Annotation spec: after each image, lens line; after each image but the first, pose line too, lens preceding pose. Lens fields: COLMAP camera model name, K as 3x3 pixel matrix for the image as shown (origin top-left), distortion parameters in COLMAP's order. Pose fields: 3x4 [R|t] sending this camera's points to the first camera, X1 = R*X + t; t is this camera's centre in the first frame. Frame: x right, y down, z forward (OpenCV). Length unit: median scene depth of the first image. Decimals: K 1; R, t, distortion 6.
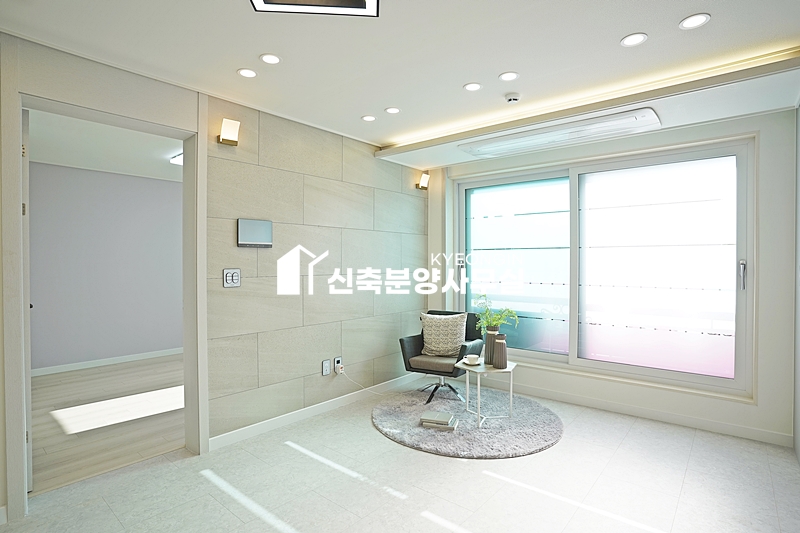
lens RADIAL K [[414.1, 0, 398.0], [0, 414.1, 266.9], [0, 0, 1]] dist [-0.005399, -0.001559]
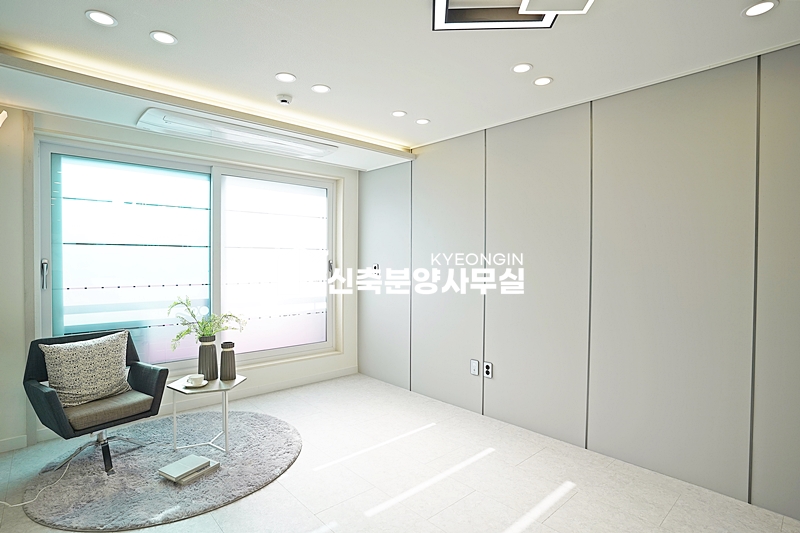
lens RADIAL K [[414.1, 0, 398.6], [0, 414.1, 263.2], [0, 0, 1]] dist [-0.005399, -0.001559]
pose [[0.159326, -0.004864, 0.987214, -0.482050], [0.007836, 0.999963, 0.003662, -0.007742], [-0.987195, 0.007152, 0.159358, 0.403176]]
